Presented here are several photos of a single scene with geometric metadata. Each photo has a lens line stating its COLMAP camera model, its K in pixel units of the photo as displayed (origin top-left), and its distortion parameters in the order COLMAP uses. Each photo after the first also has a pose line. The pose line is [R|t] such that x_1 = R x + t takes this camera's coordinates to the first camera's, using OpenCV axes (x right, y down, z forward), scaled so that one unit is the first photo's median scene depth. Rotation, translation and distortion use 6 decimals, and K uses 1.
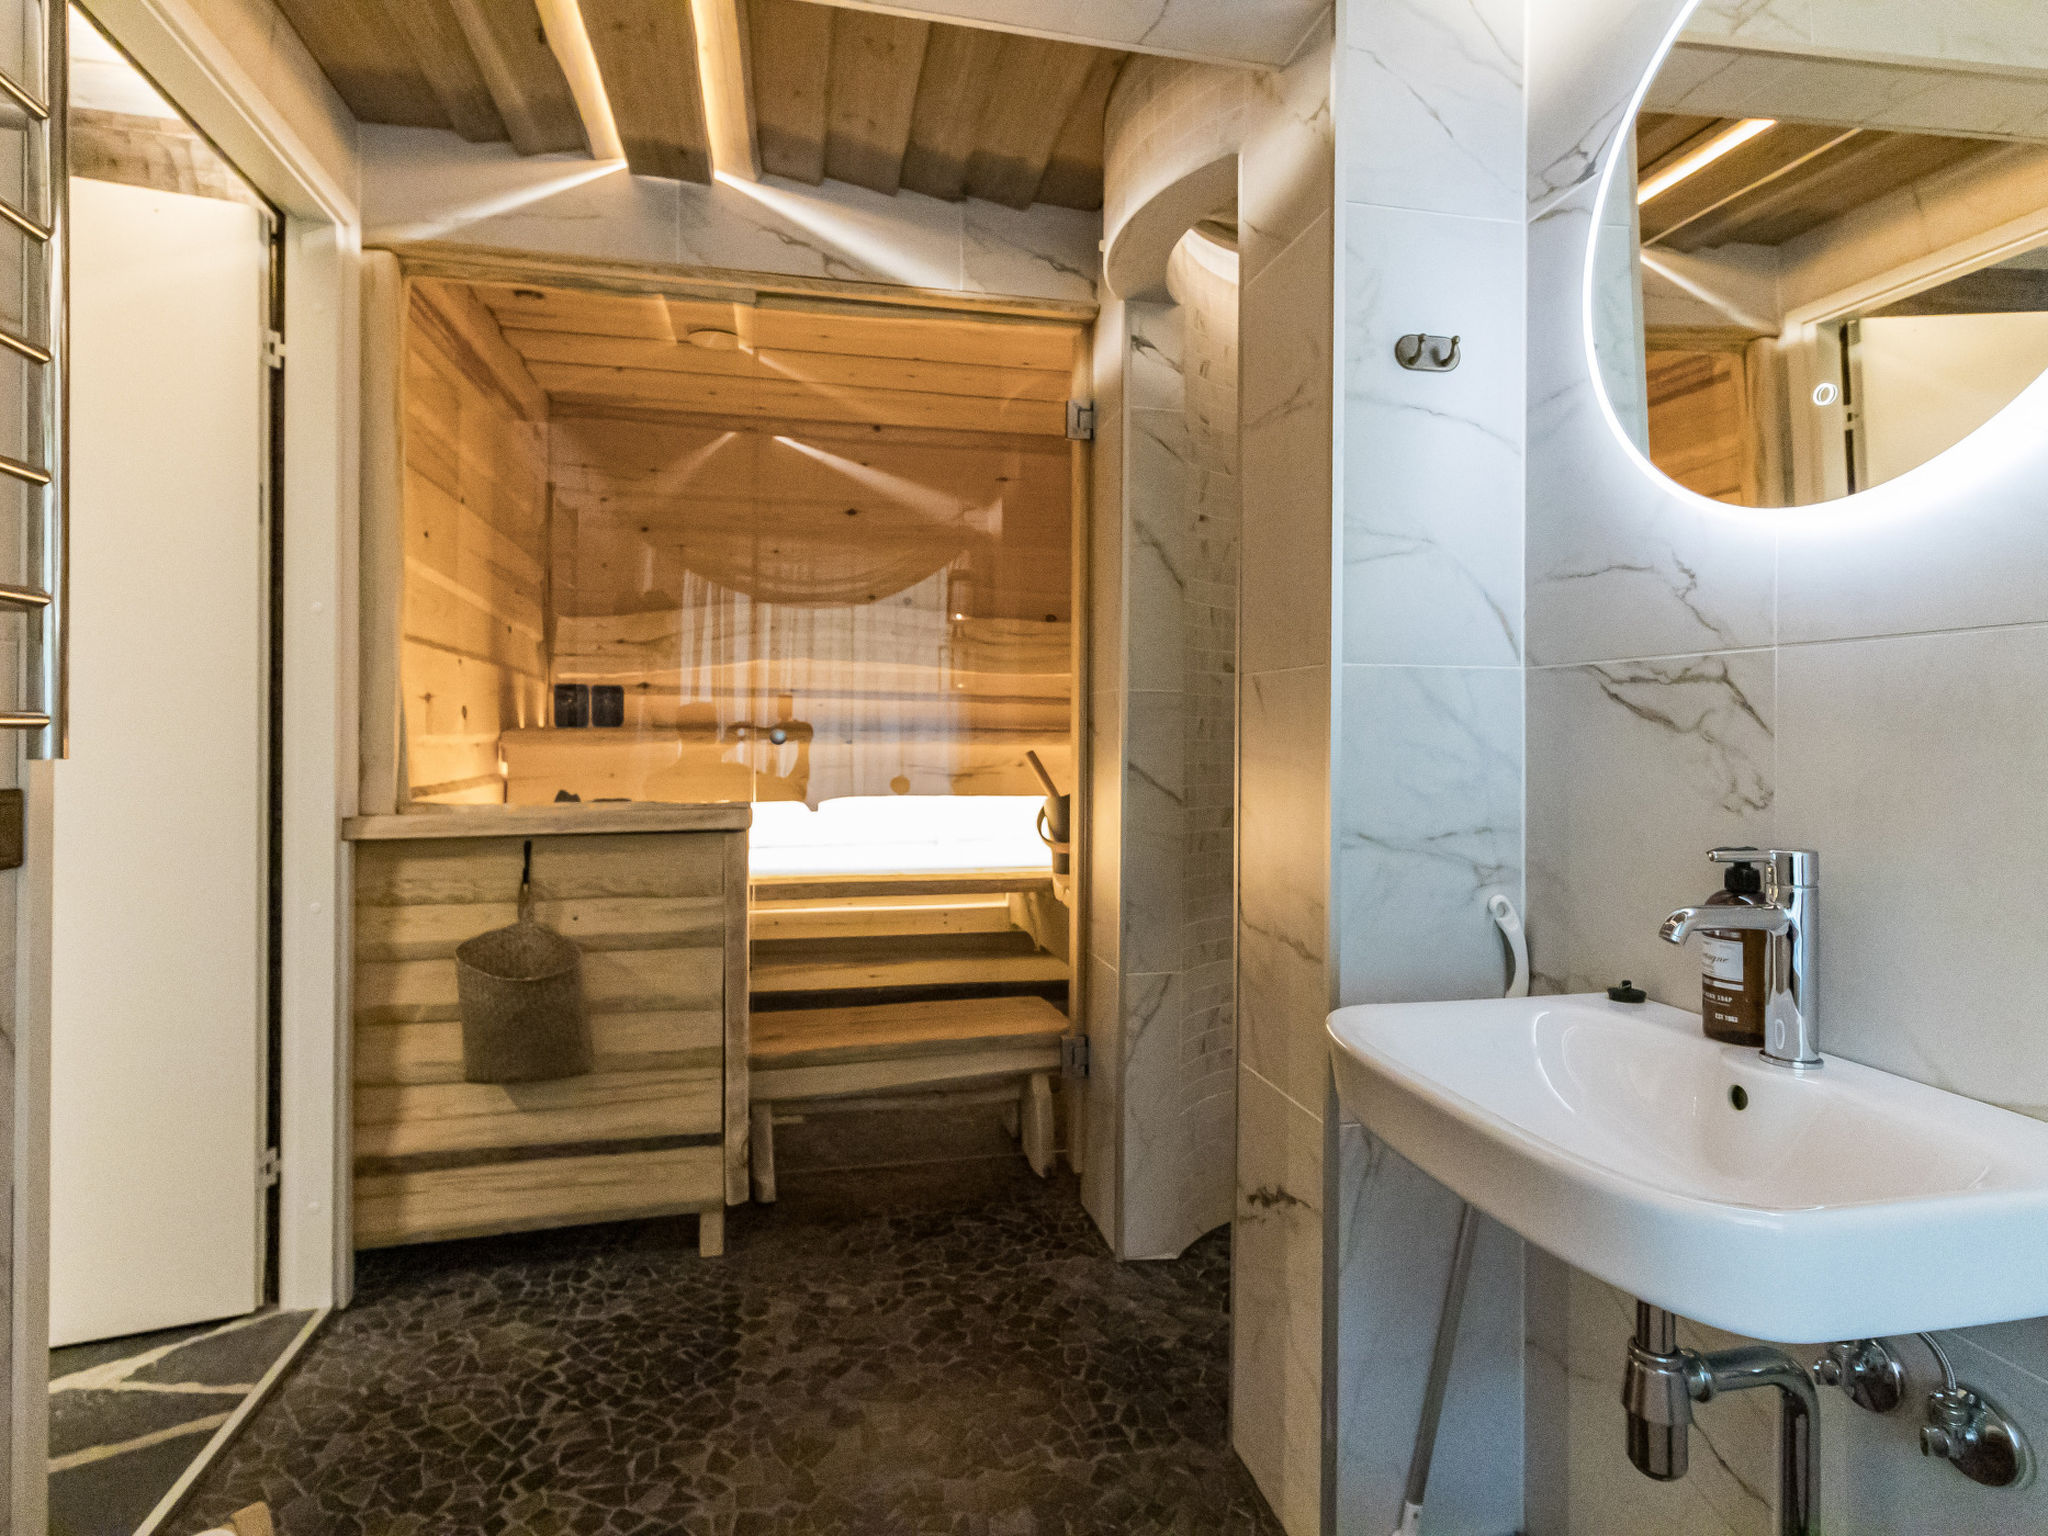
lens RADIAL K [[1067.3, 0, 1014.9], [0, 1067.3, 745.9], [0, 0, 1]] dist [0.006261, 0.000442]
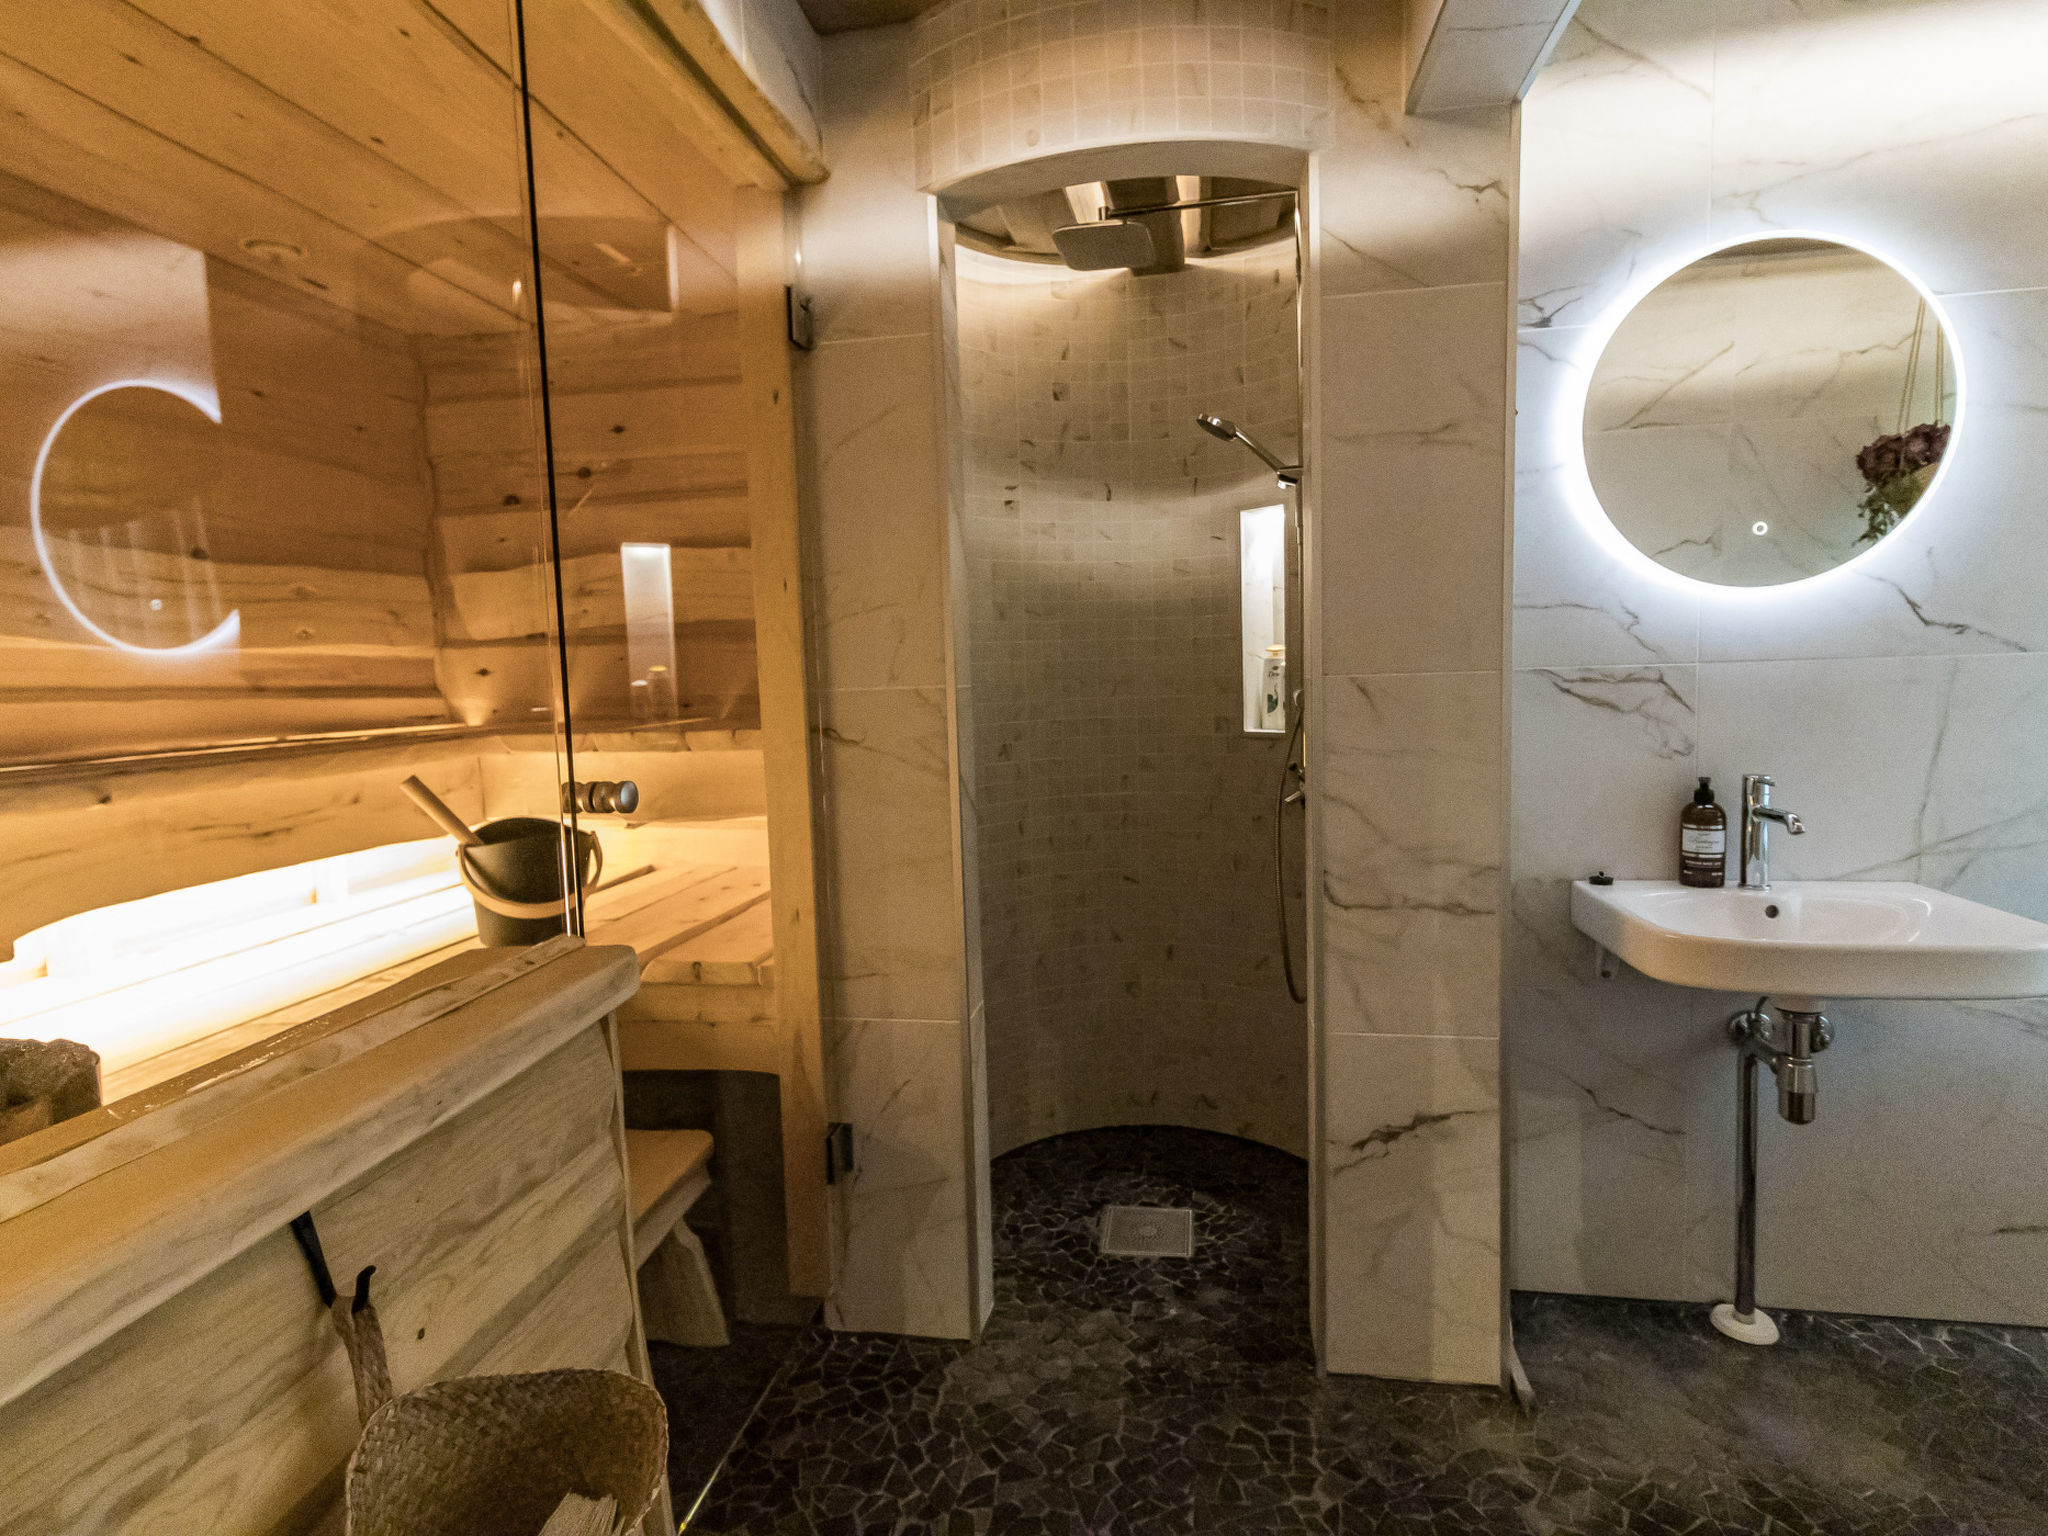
lens RADIAL K [[1067.3, 0, 1009.9], [0, 1067.3, 768.4], [0, 0, 1]] dist [0.006261, 0.000442]
pose [[0.389816, -0.106860, 0.914672, -1.159095], [0.046091, 0.994264, 0.096515, -0.120785], [-0.919739, 0.004535, 0.392505, 1.145331]]
